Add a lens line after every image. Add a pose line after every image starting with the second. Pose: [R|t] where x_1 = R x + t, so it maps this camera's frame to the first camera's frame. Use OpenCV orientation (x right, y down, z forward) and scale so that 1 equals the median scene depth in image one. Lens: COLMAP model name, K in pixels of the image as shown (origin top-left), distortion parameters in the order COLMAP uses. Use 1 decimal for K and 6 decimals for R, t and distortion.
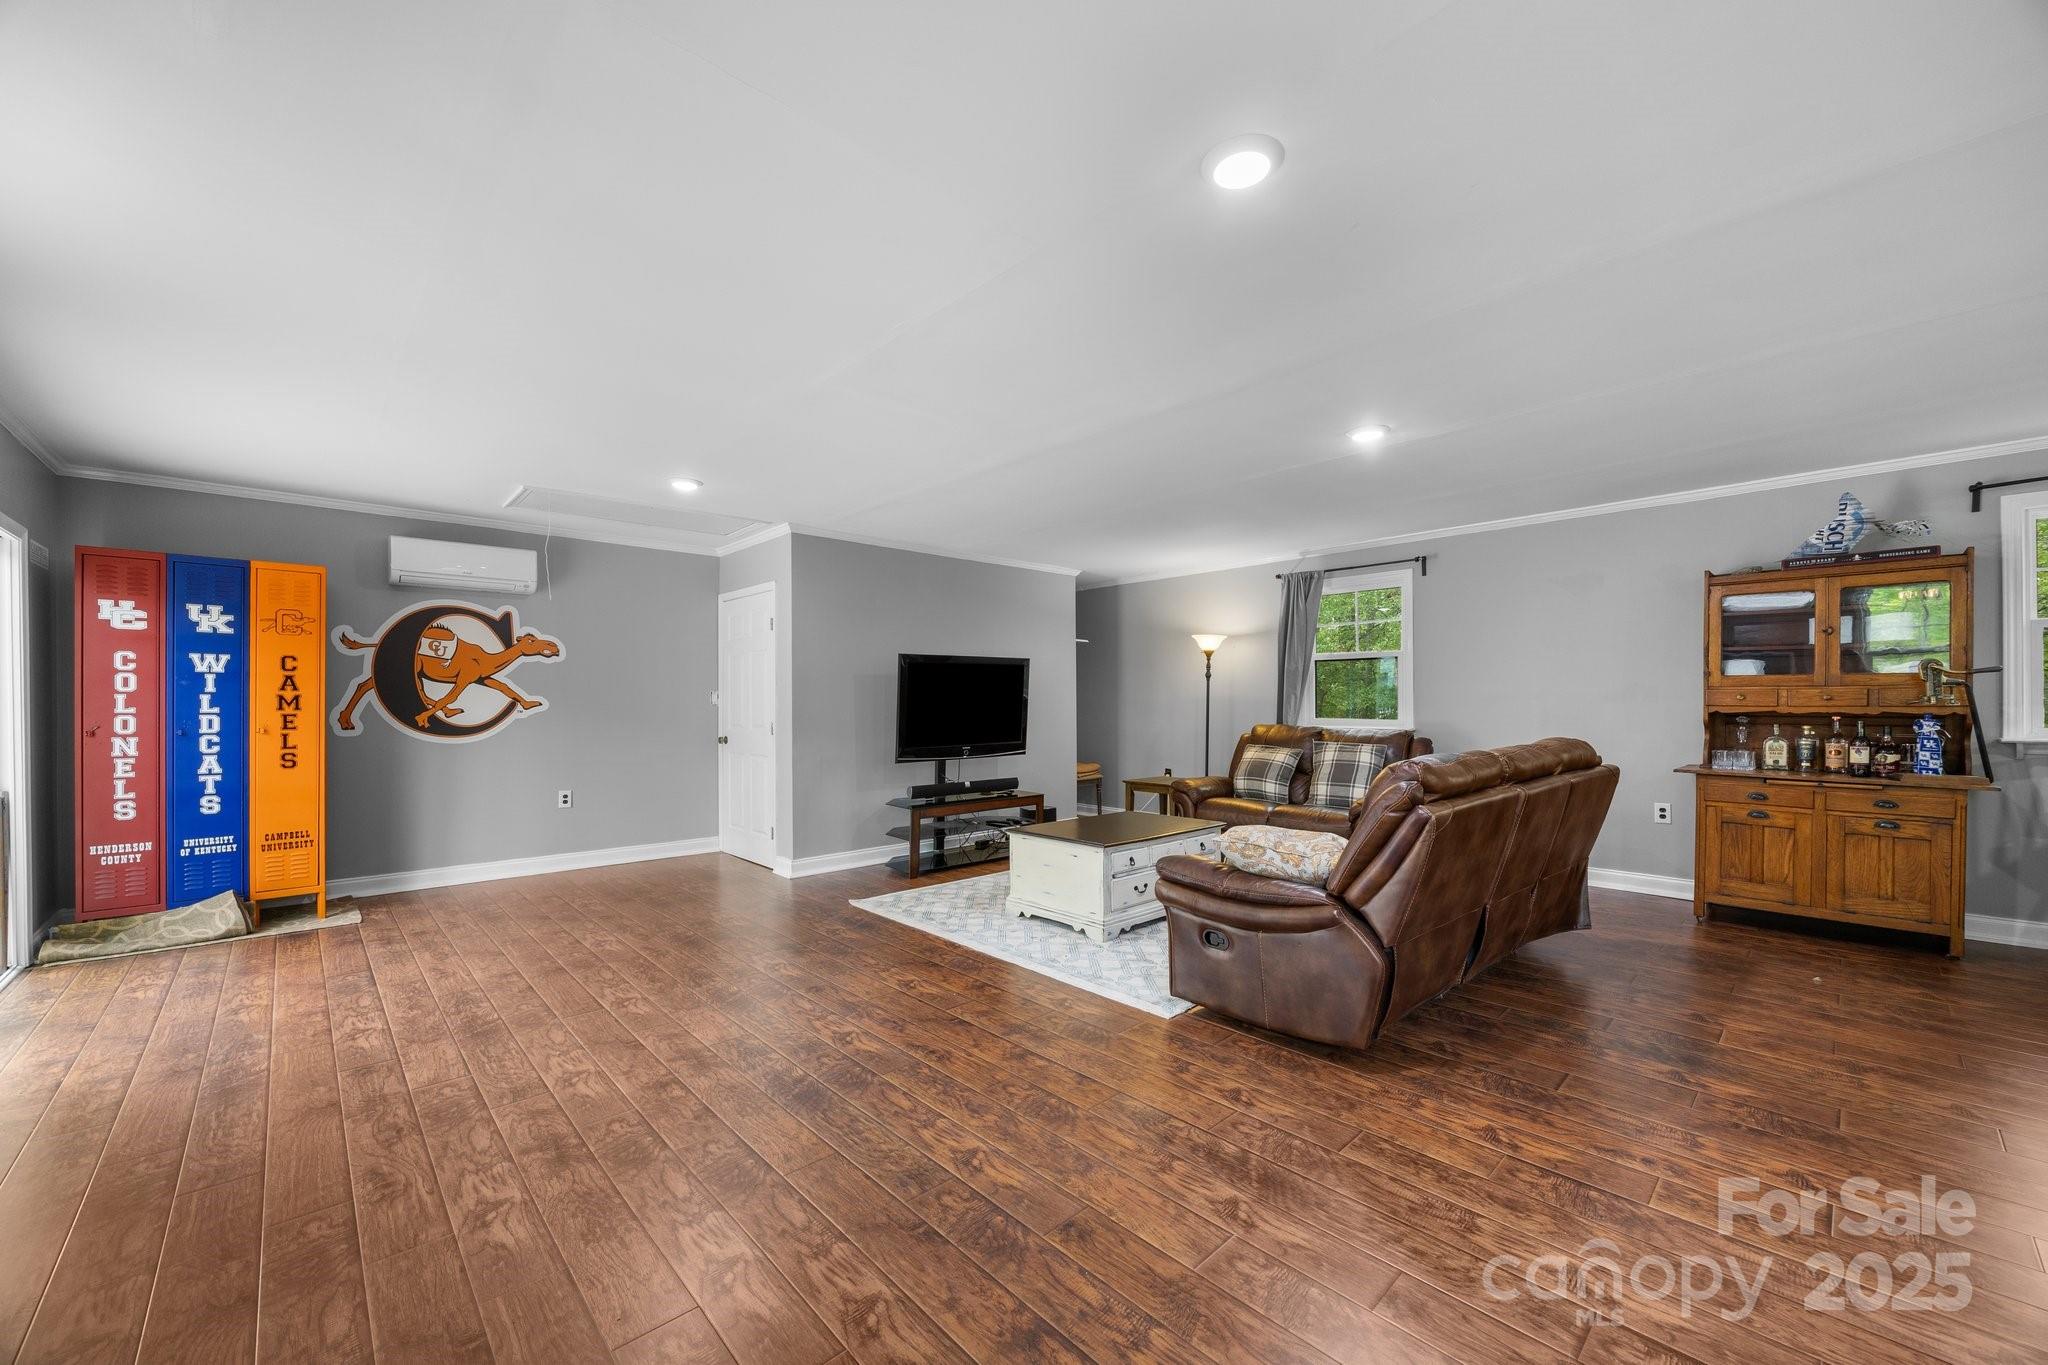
lens RADIAL K [[788.9, 0, 1016.5], [0, 788.9, 698.6], [0, 0, 1]] dist [-0.005957, 0.000887]
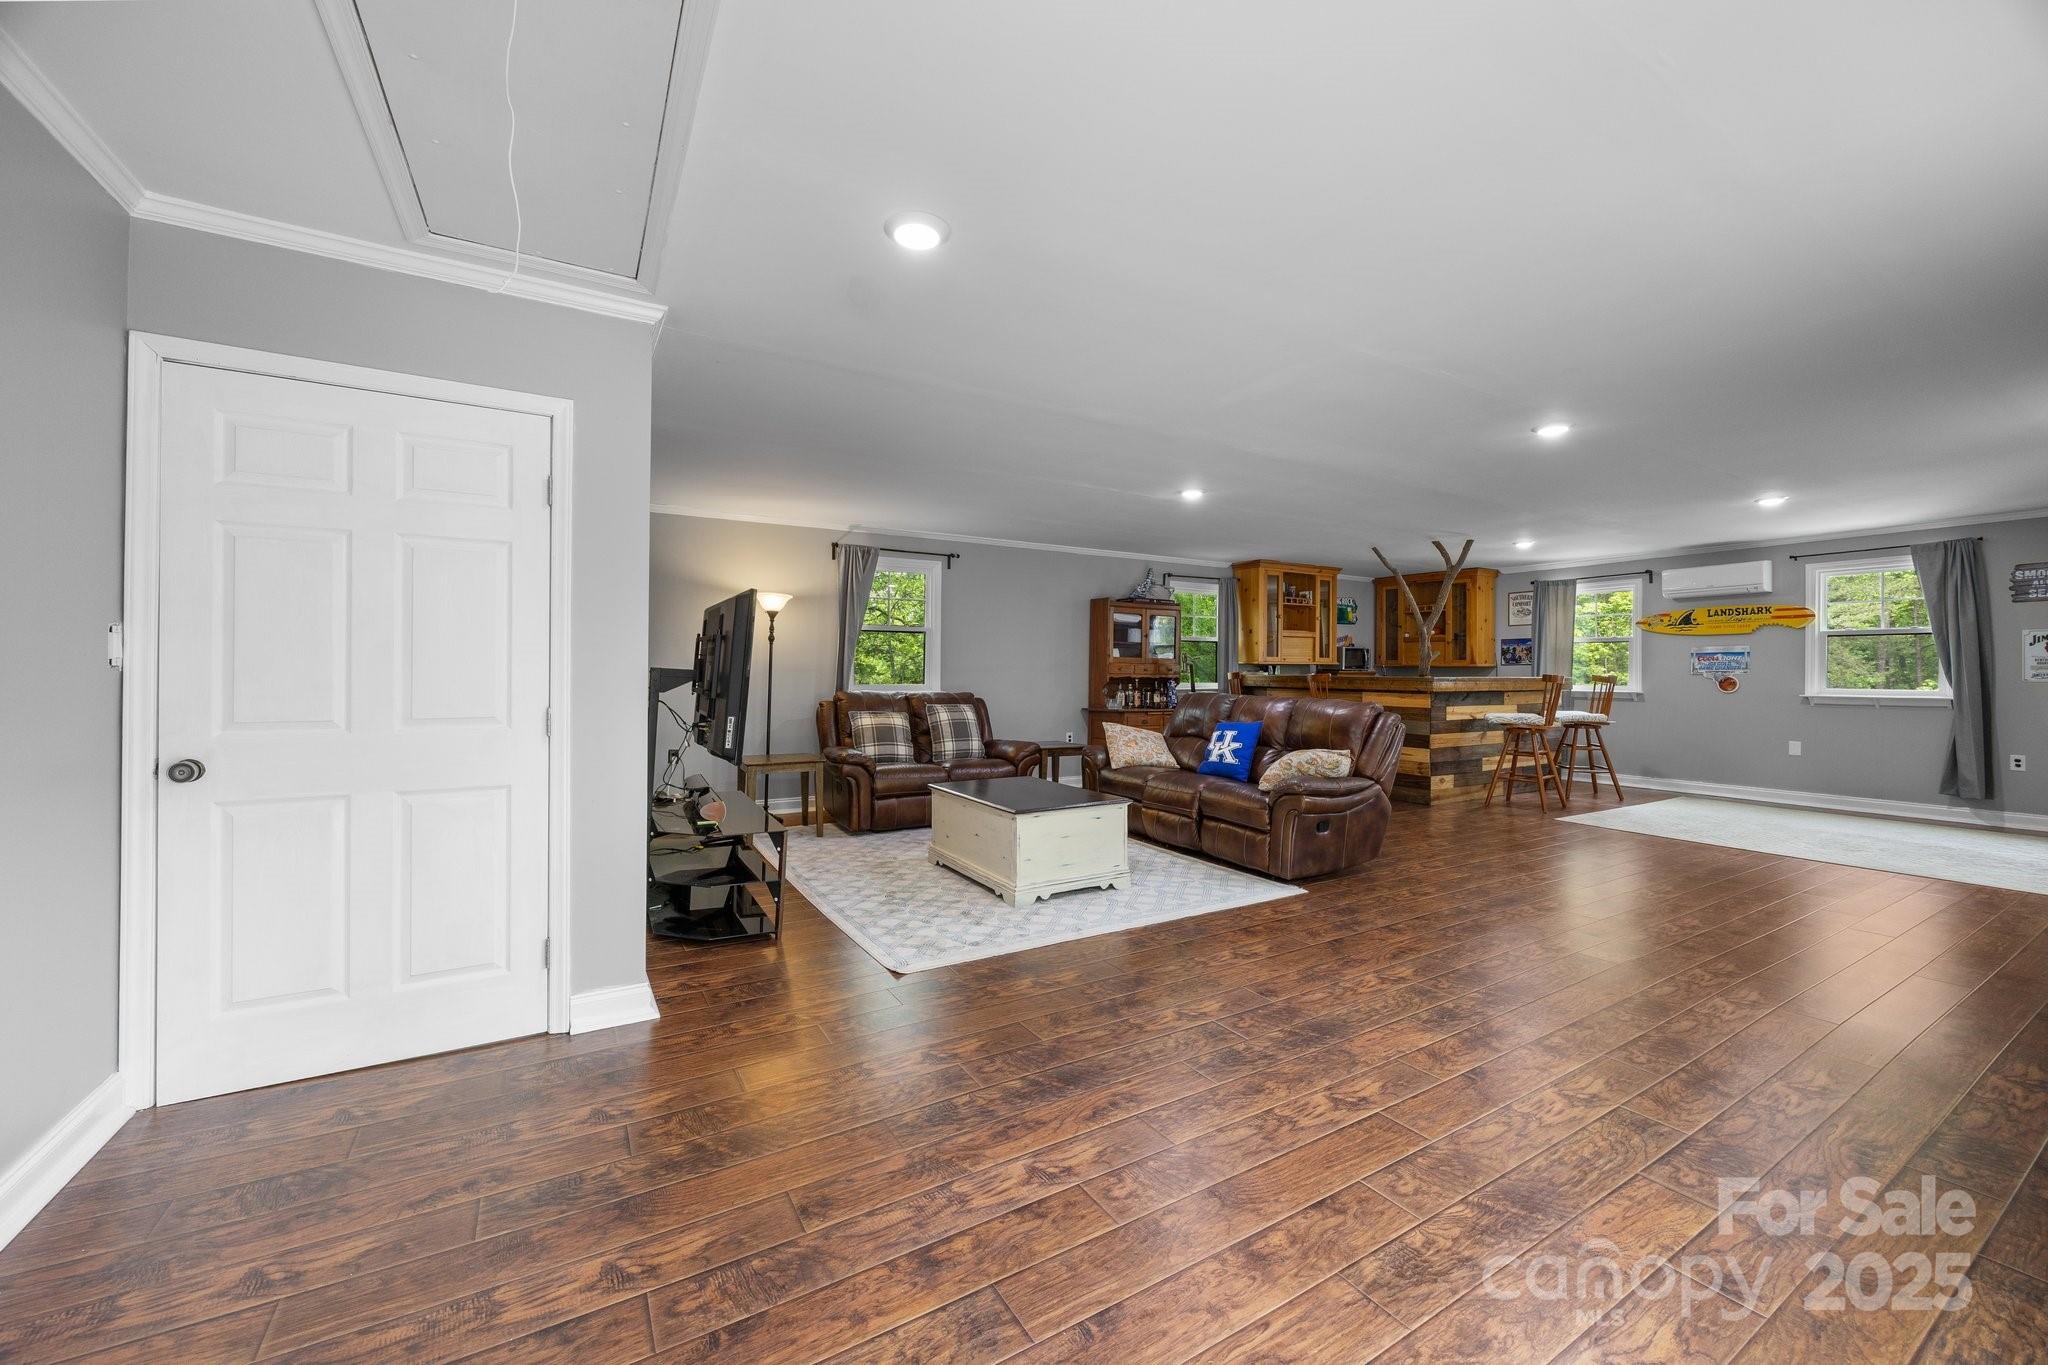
lens RADIAL K [[788.9, 0, 1019.3], [0, 788.9, 675.1], [0, 0, 1]] dist [-0.005957, 0.000887]
pose [[0.207568, -0.001584, 0.978219, -0.951672], [-0.012382, 0.999914, 0.004246, 0.008278], [-0.978142, -0.012994, 0.207531, 0.880922]]
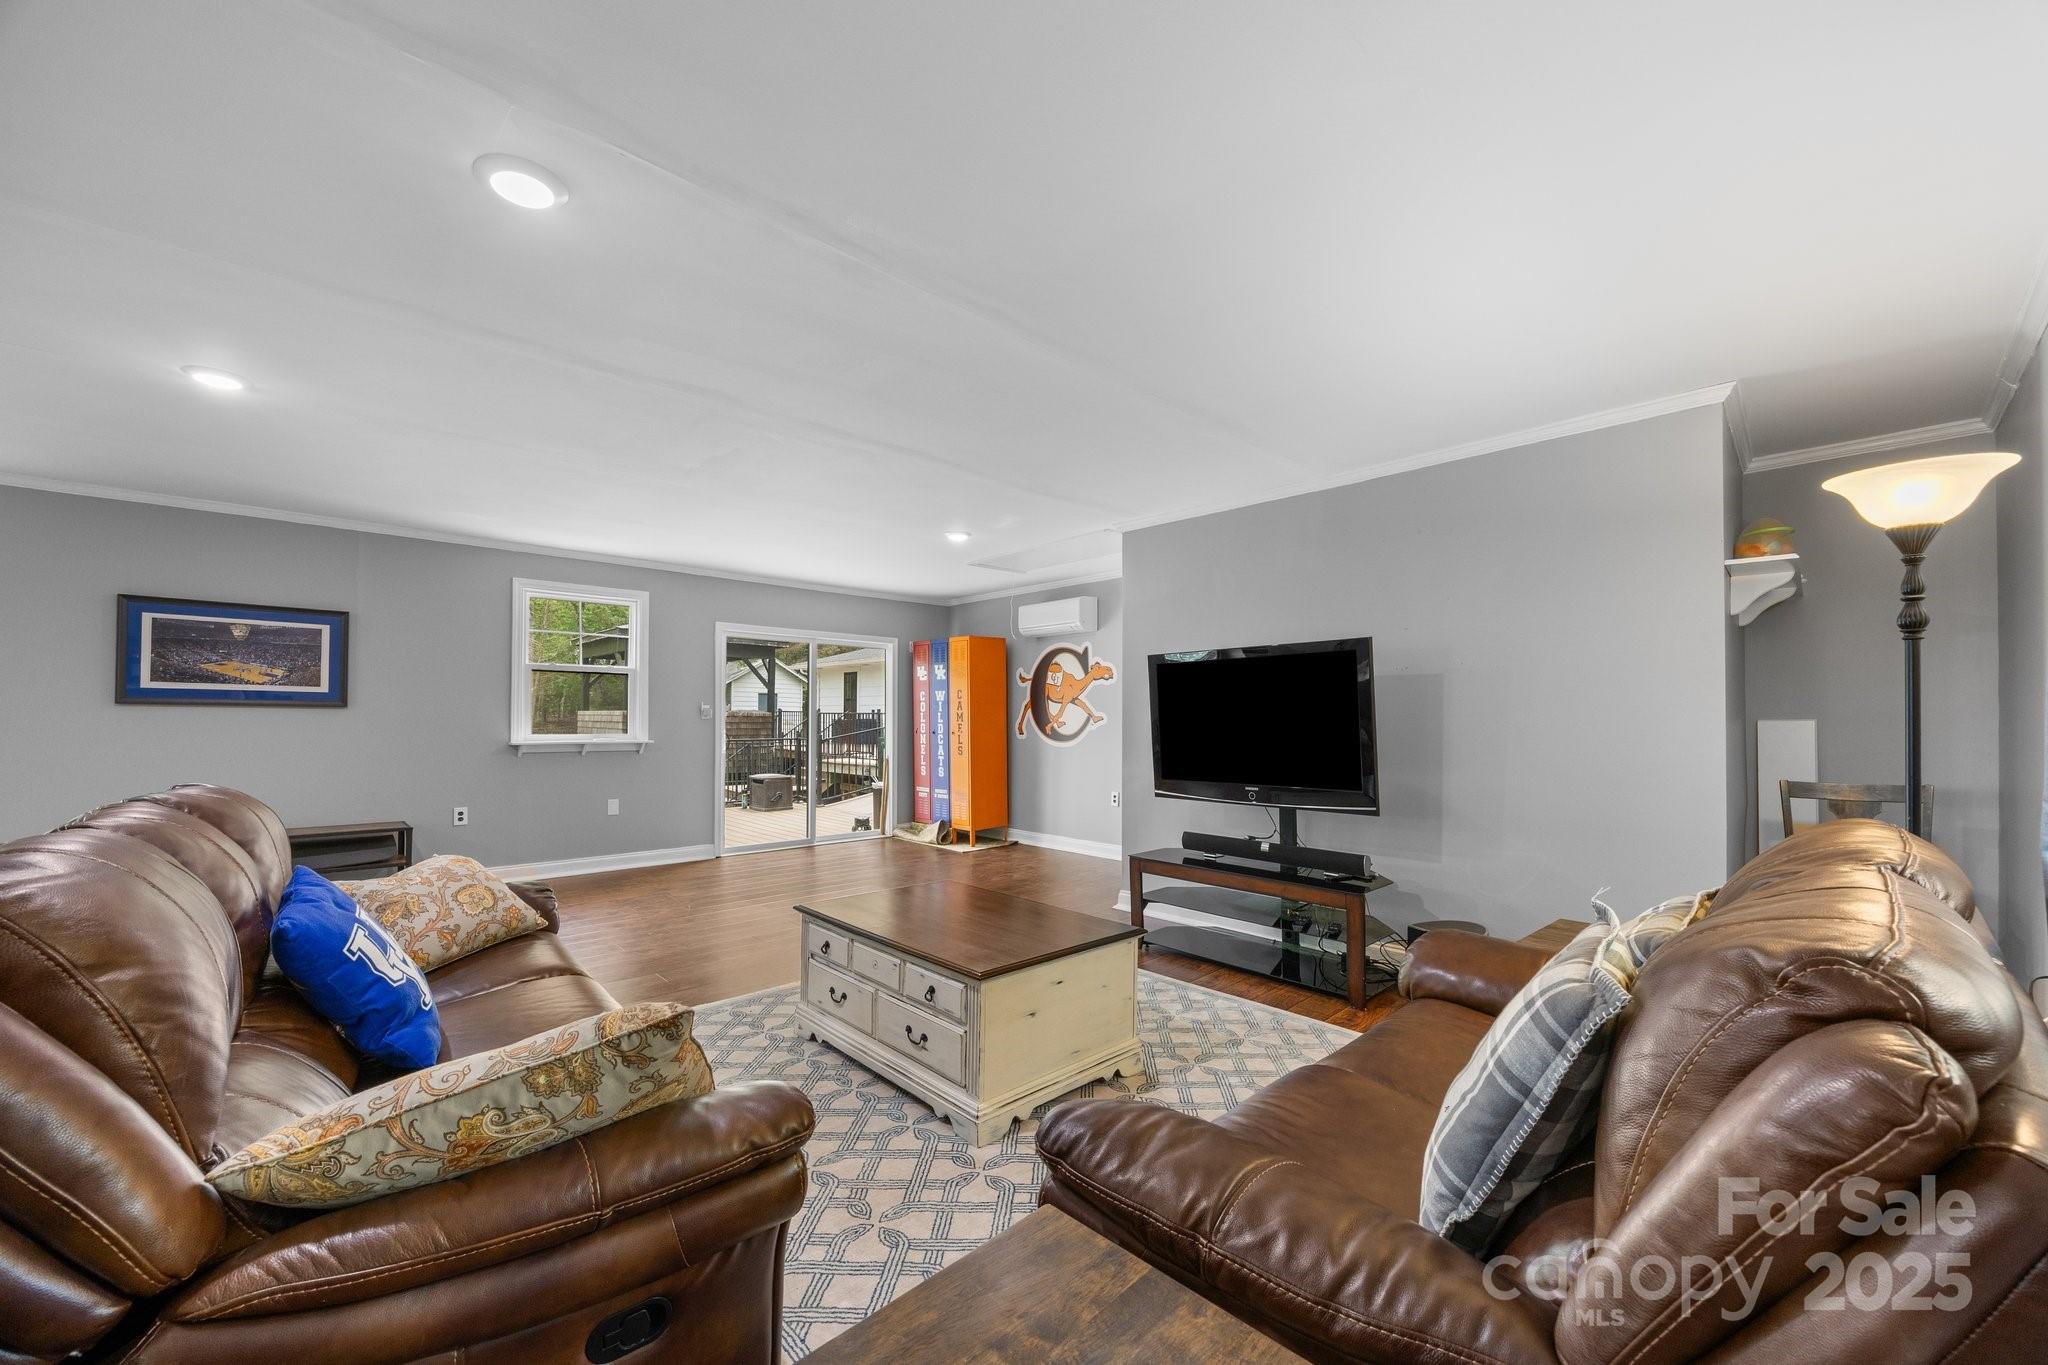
lens RADIAL K [[788.9, 0, 1017.8], [0, 788.9, 704.8], [0, 0, 1]] dist [-0.005957, 0.000887]
pose [[0.008547, -0.013659, -0.999870, 0.830272], [0.001776, 0.999905, -0.013644, 0.002106], [0.999962, -0.001659, 0.008571, 1.141961]]
